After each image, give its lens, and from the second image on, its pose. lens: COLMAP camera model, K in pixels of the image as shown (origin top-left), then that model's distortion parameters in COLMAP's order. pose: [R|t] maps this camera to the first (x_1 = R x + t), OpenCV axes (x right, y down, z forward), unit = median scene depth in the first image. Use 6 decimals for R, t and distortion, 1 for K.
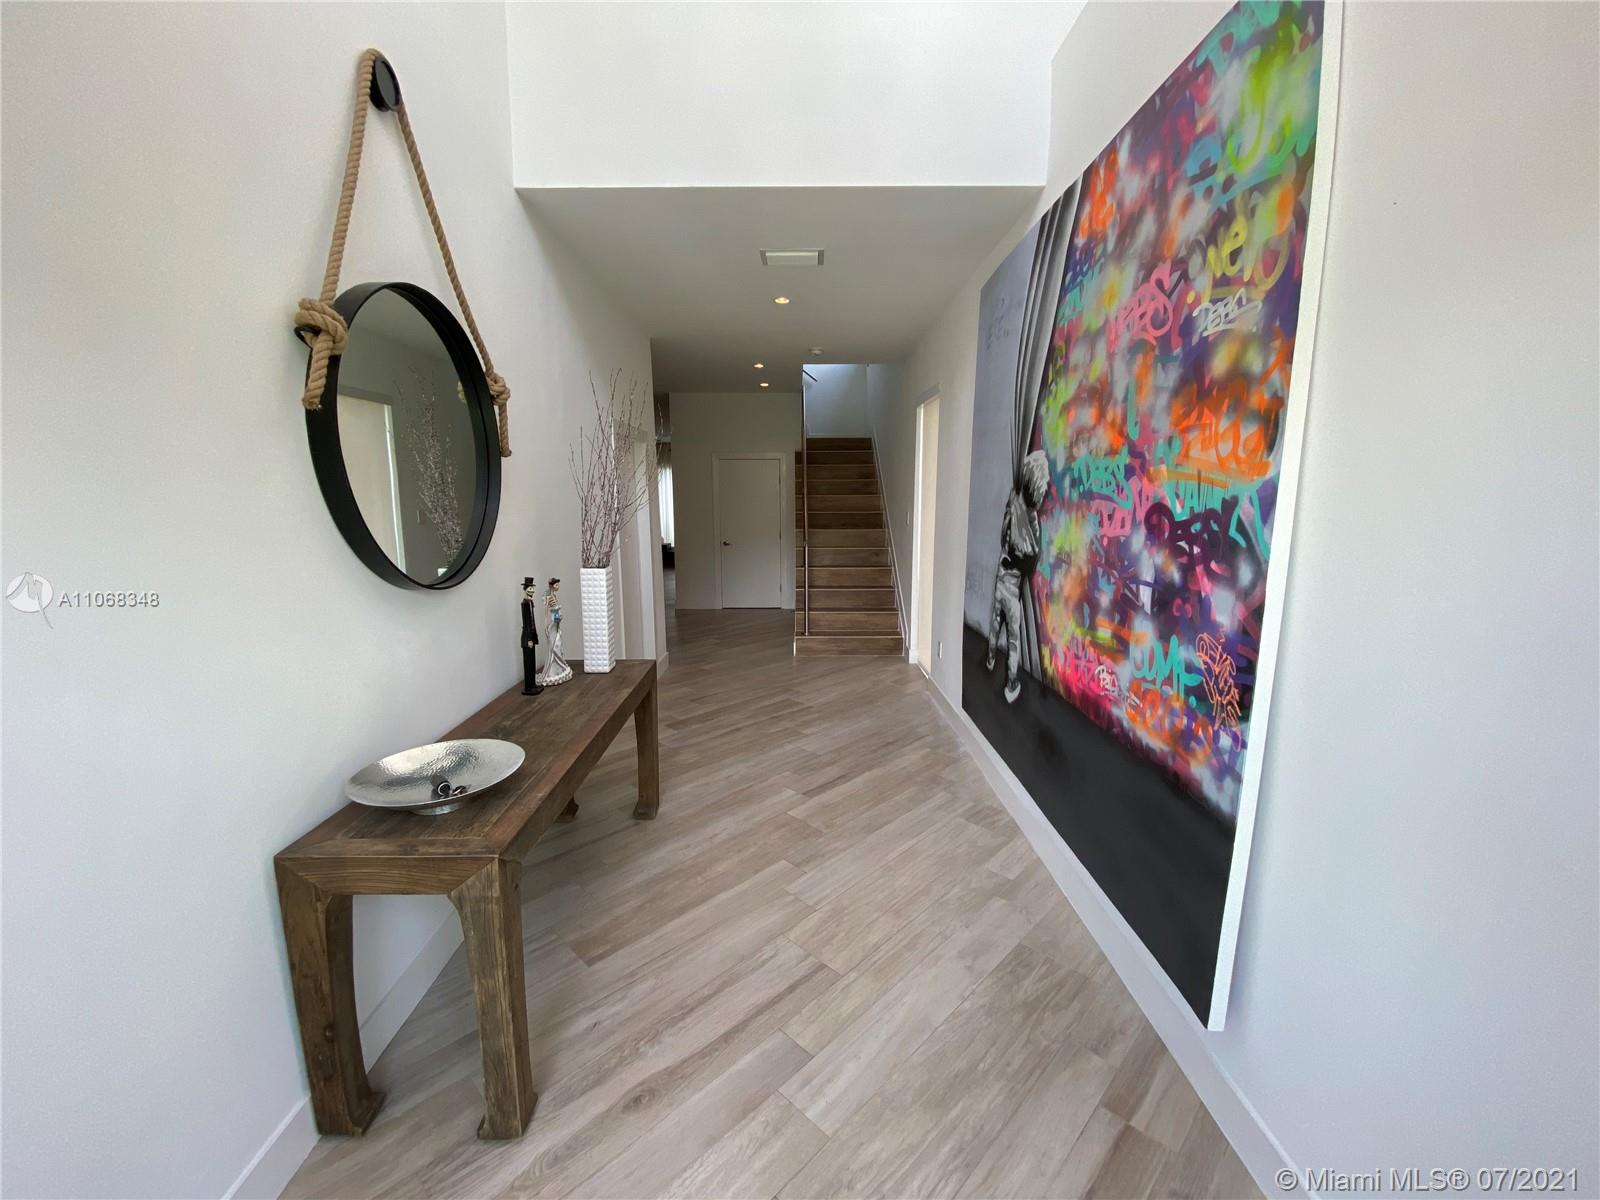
lens RADIAL K [[645.2, 0, 796.4], [0, 645.2, 606.3], [0, 0, 1]] dist [0.000528, 0.000041]
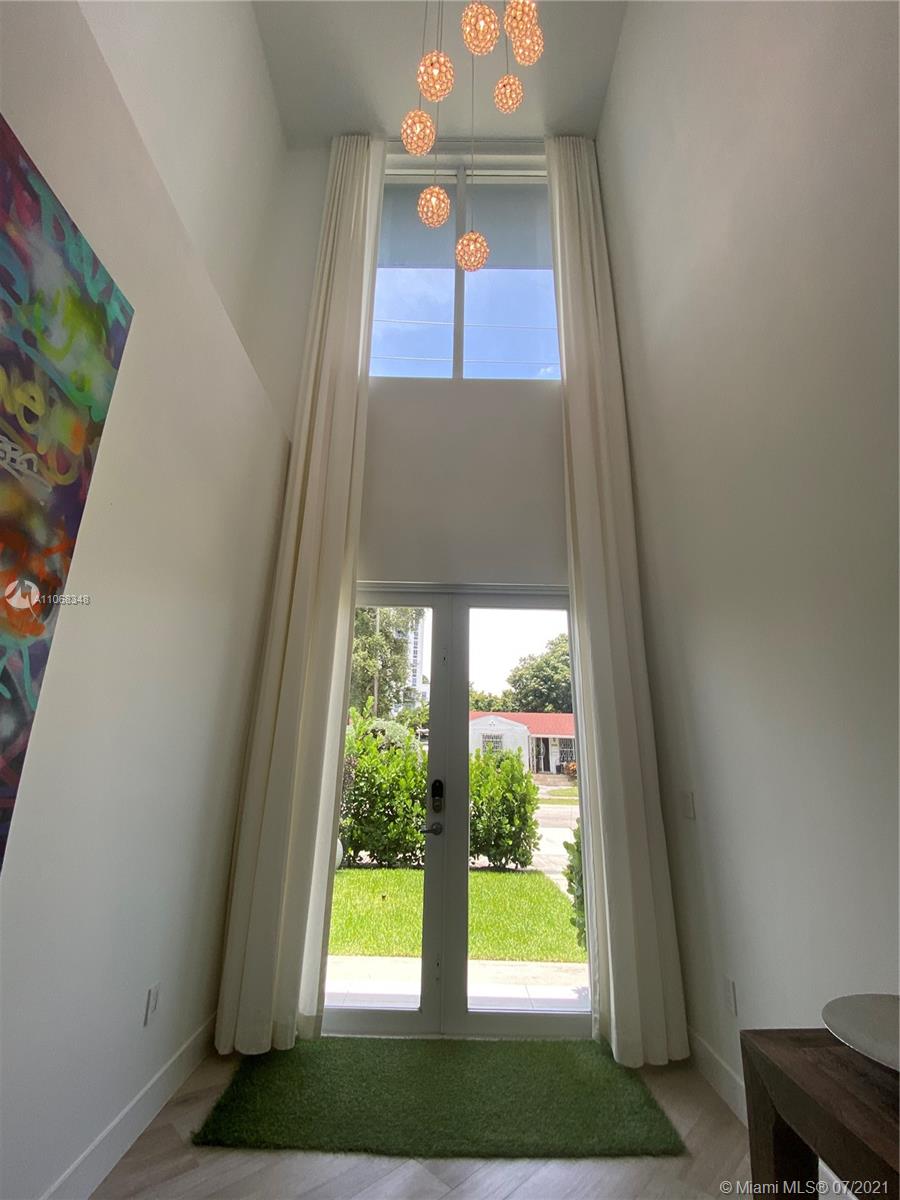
lens RADIAL K [[483.9, 0, 450.0], [0, 483.9, 600.0], [0, 0, 1]] dist [0.000528, 0.000041]
pose [[-0.999836, -0.018106, 0.000580, -0.010035], [-0.018031, 0.991614, -0.127972, -0.164480], [0.001742, -0.127961, -0.991778, 1.817533]]
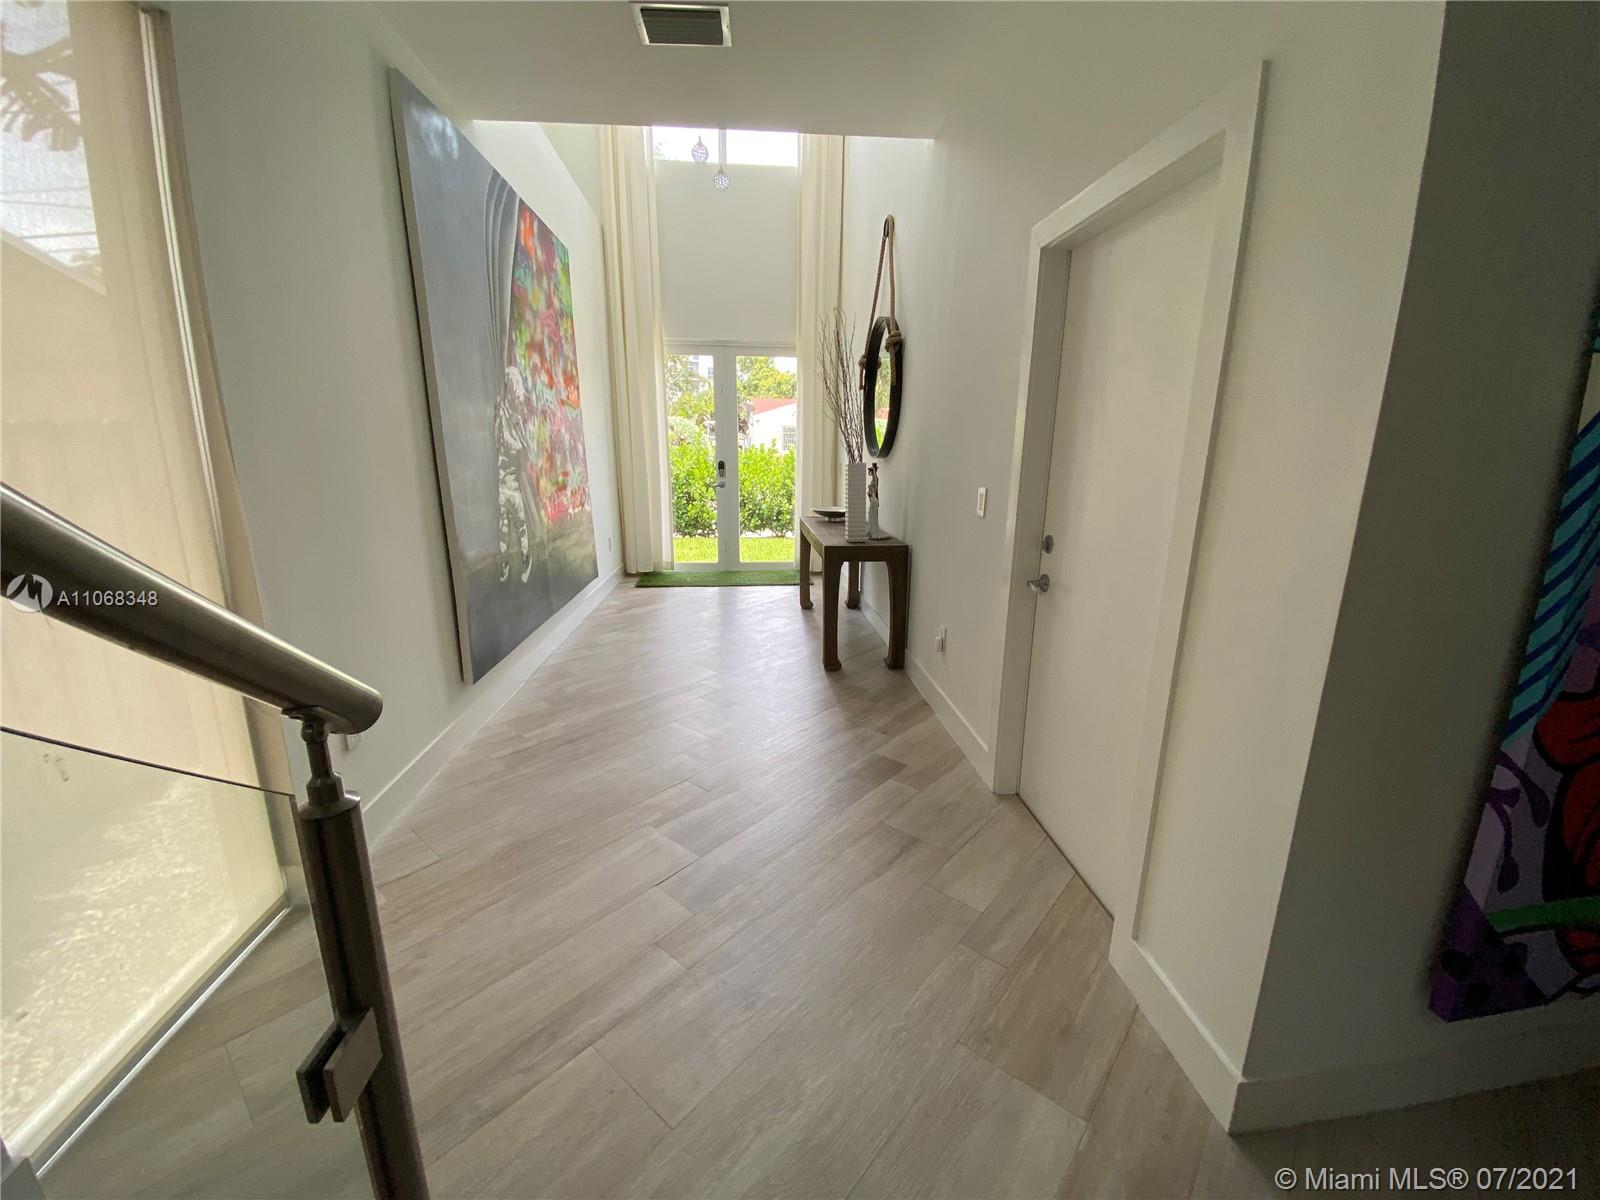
lens RADIAL K [[645.2, 0, 796.4], [0, 645.2, 606.3], [0, 0, 1]] dist [0.000528, 0.000041]
pose [[-0.997216, 0.018603, -0.072209, -0.167158], [-0.012162, 0.914839, 0.403636, -0.635393], [0.073568, 0.403391, -0.912066, 4.632192]]
